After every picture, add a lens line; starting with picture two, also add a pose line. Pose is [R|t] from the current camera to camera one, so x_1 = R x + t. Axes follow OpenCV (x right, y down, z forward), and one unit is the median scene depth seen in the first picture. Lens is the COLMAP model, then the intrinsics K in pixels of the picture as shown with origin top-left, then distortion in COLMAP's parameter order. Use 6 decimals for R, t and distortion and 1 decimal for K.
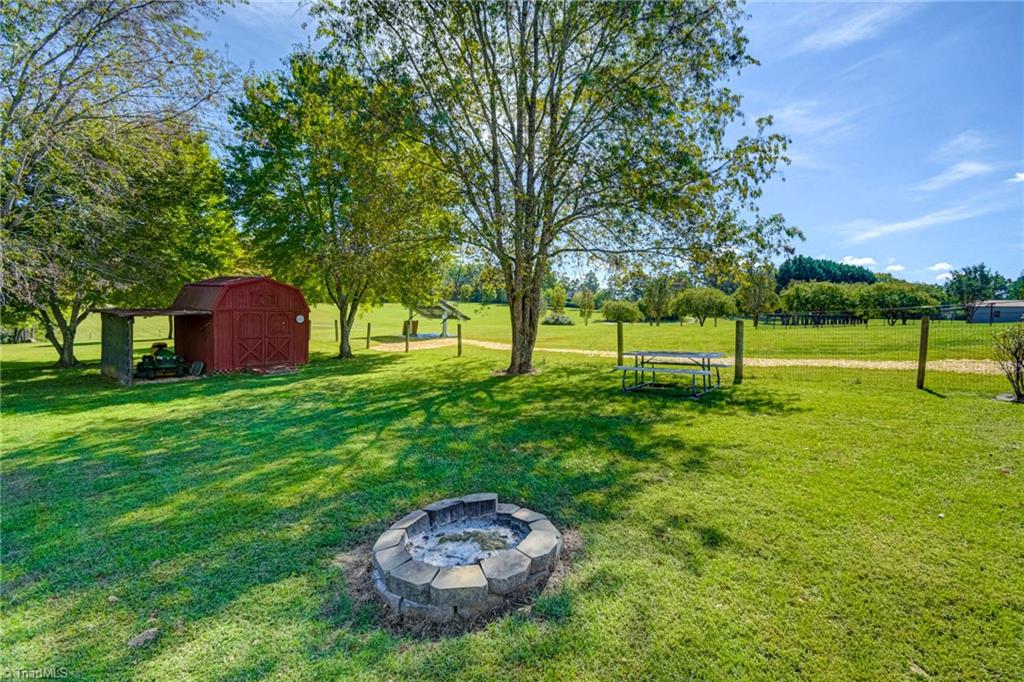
lens RADIAL K [[442.3, 0, 509.2], [0, 442.3, 343.7], [0, 0, 1]] dist [0.000828, 0.000037]
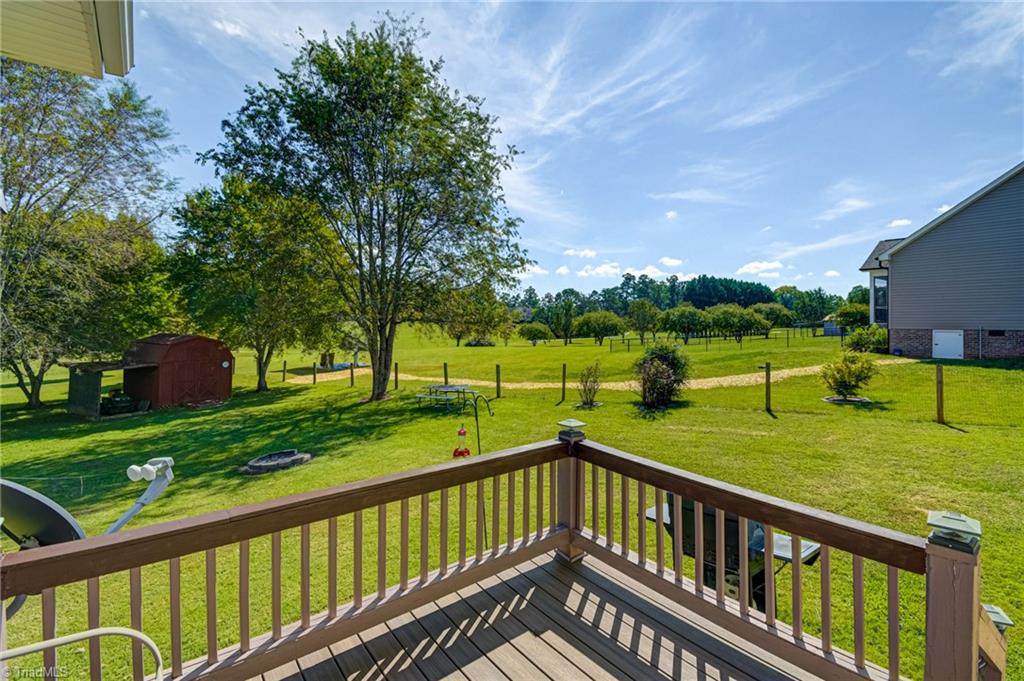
lens RADIAL K [[456.1, 0, 512.8], [0, 456.1, 318.7], [0, 0, 1]] dist [-0.003736, -0.001178]
pose [[0.992589, -0.021620, 0.119582, 0.214622], [0.031870, 0.995915, -0.084484, -0.045244], [-0.117267, 0.087669, 0.989223, -0.443432]]
